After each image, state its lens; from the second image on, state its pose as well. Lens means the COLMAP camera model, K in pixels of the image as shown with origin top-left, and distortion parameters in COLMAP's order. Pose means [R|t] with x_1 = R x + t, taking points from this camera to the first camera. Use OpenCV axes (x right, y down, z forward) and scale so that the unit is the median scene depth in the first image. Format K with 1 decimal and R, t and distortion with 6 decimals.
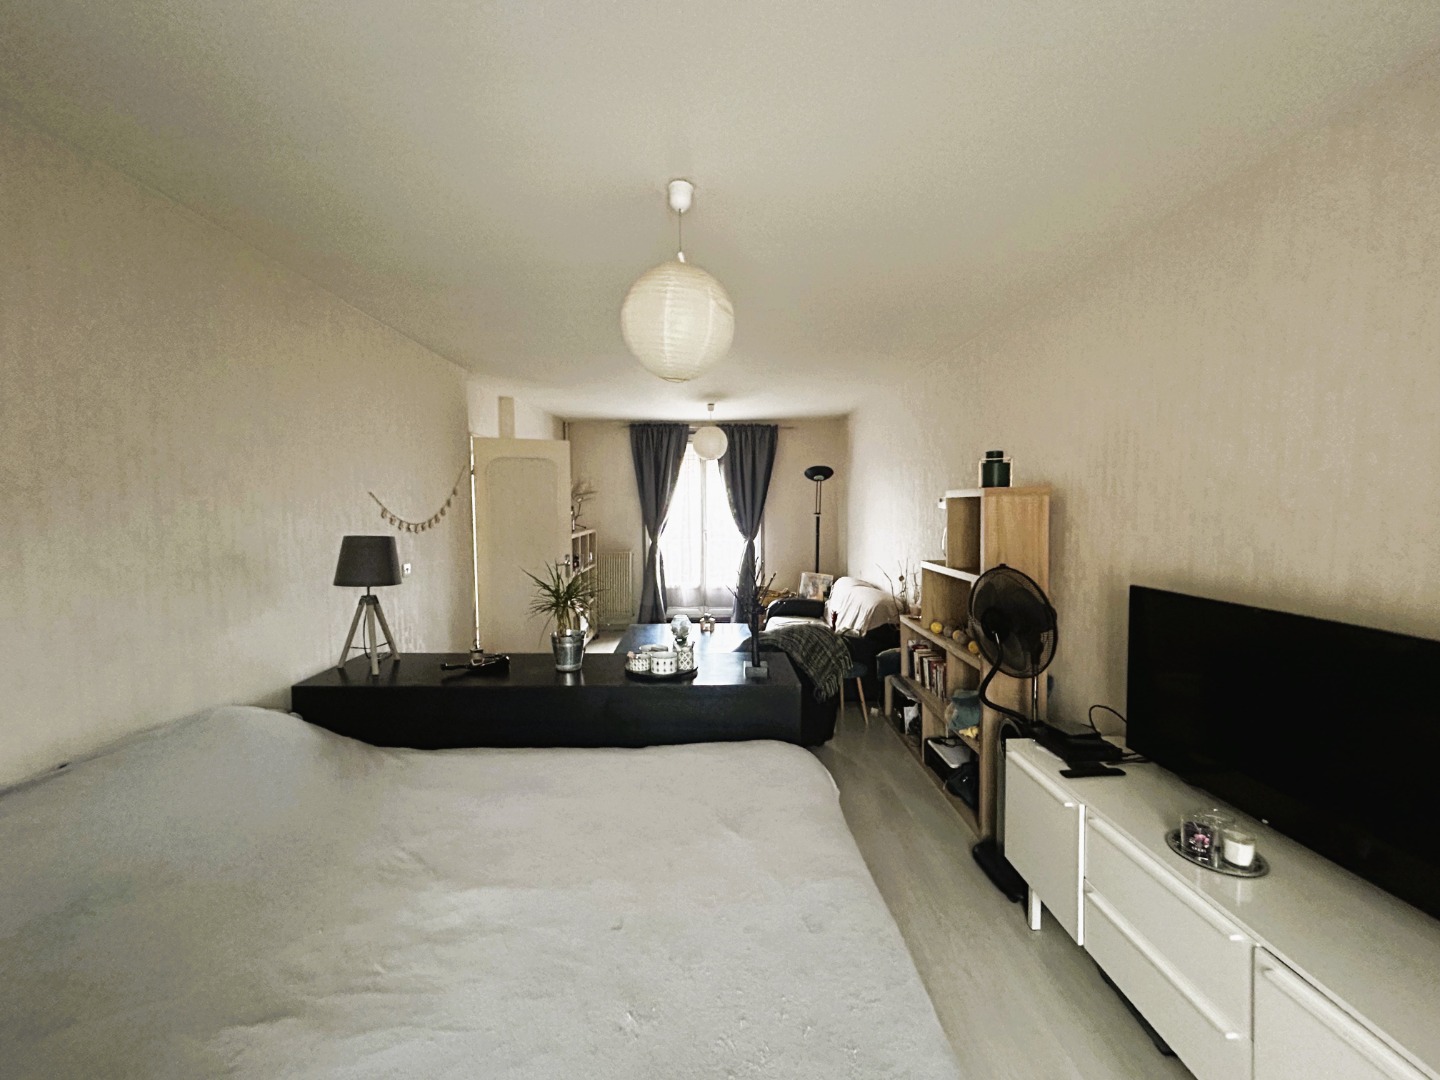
lens RADIAL K [[583.1, 0, 719.8], [0, 583.1, 540.0], [0, 0, 1]] dist [-0.001394, -0.000179]
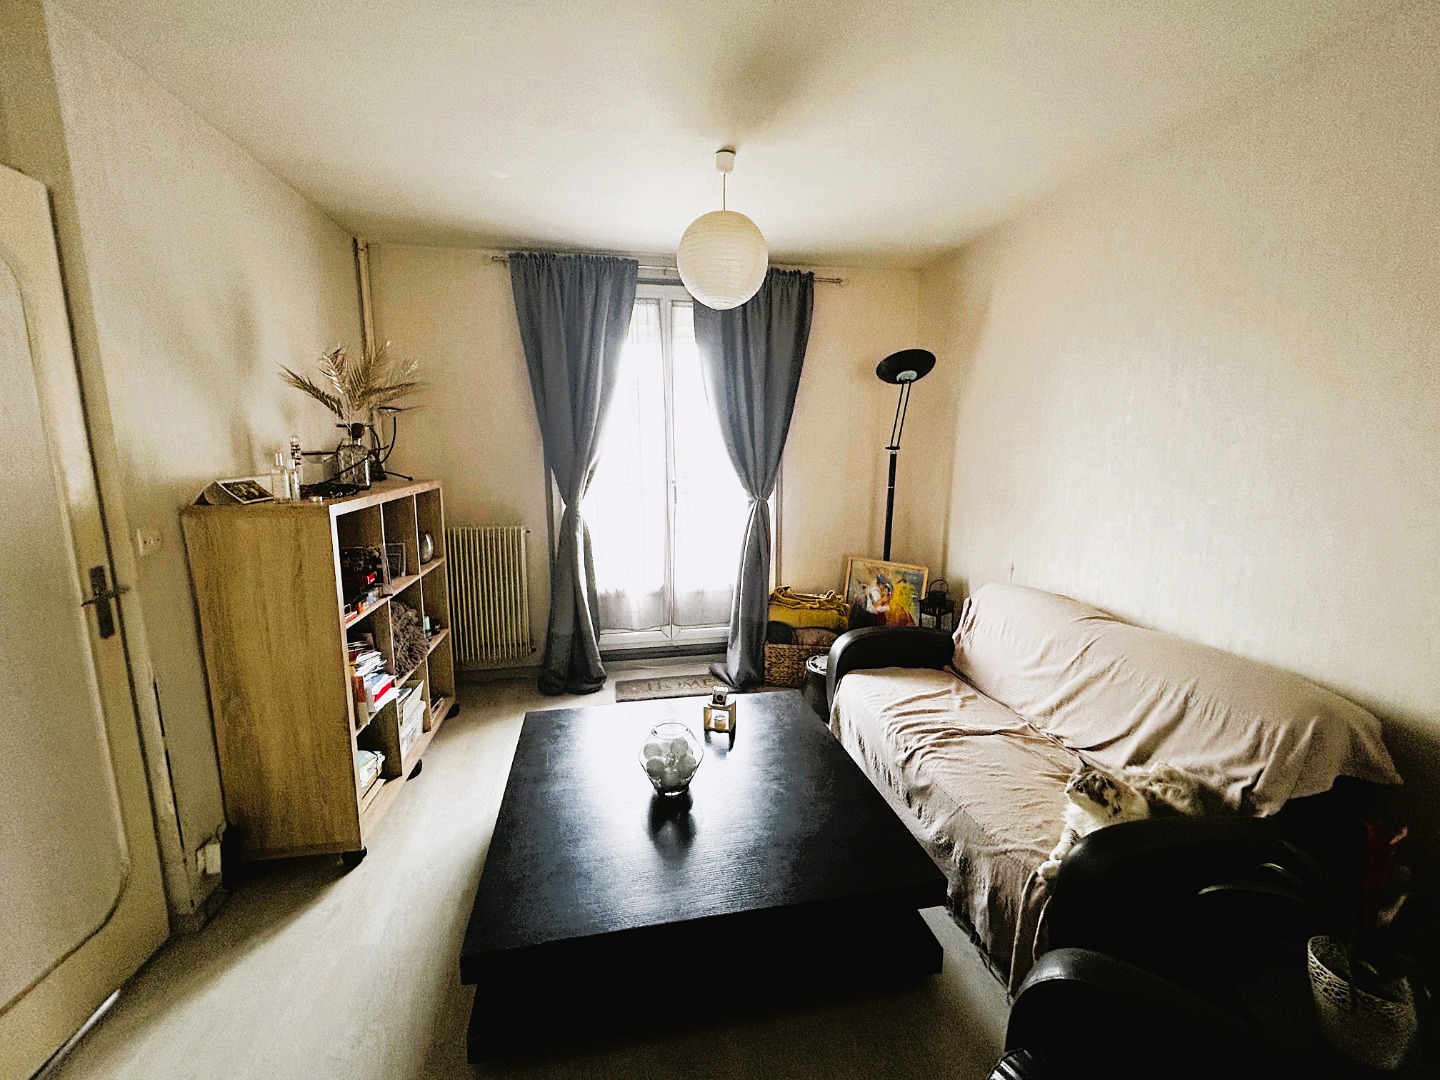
lens RADIAL K [[583.1, 0, 722.6], [0, 583.1, 539.5], [0, 0, 1]] dist [-0.001394, -0.000179]
pose [[0.987024, -0.023733, 0.158809, -0.065824], [0.008551, 0.995382, 0.095607, -0.015203], [-0.160345, -0.093009, 0.982669, 0.495302]]
